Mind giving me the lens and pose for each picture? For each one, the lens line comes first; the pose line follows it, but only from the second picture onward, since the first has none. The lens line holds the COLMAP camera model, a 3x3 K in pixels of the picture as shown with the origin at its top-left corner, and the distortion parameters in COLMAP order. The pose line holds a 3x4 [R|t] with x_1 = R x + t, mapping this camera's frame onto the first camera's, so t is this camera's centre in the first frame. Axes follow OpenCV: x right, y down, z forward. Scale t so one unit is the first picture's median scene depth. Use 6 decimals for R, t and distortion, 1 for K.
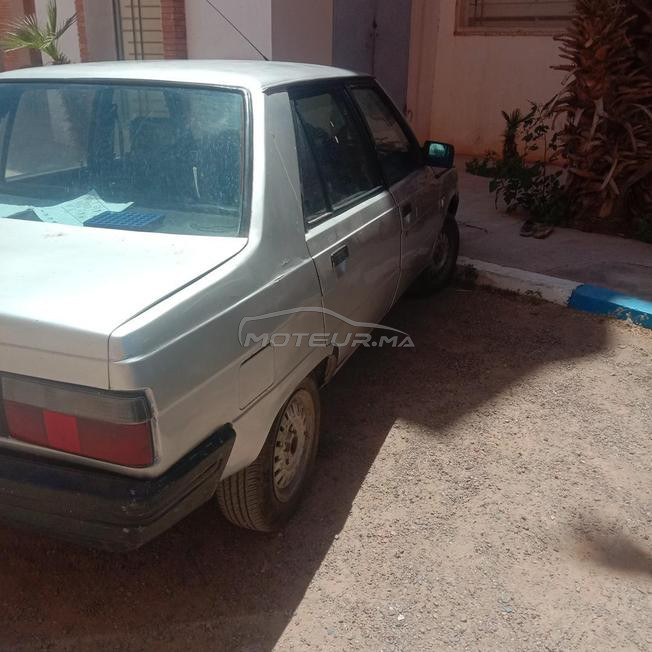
lens RADIAL K [[685.7, 0, 325.5], [0, 685.7, 342.9], [0, 0, 1]] dist [0.073801, -0.168397]
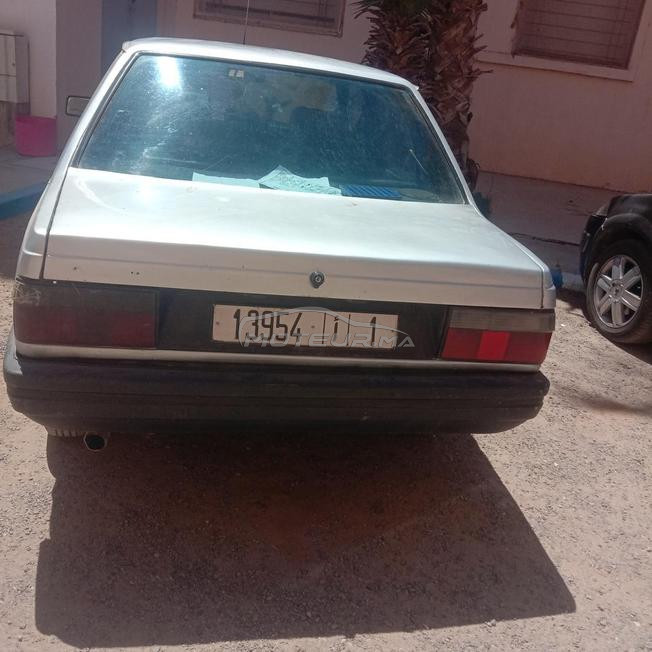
lens RADIAL K [[685.7, 0, 325.5], [0, 685.7, 342.9], [0, 0, 1]] dist [0.073801, -0.168397]
pose [[0.852205, -0.111326, 0.511227, -0.425311], [0.094531, 0.993782, 0.058828, 0.003306], [-0.514598, -0.001807, 0.857430, -0.002802]]
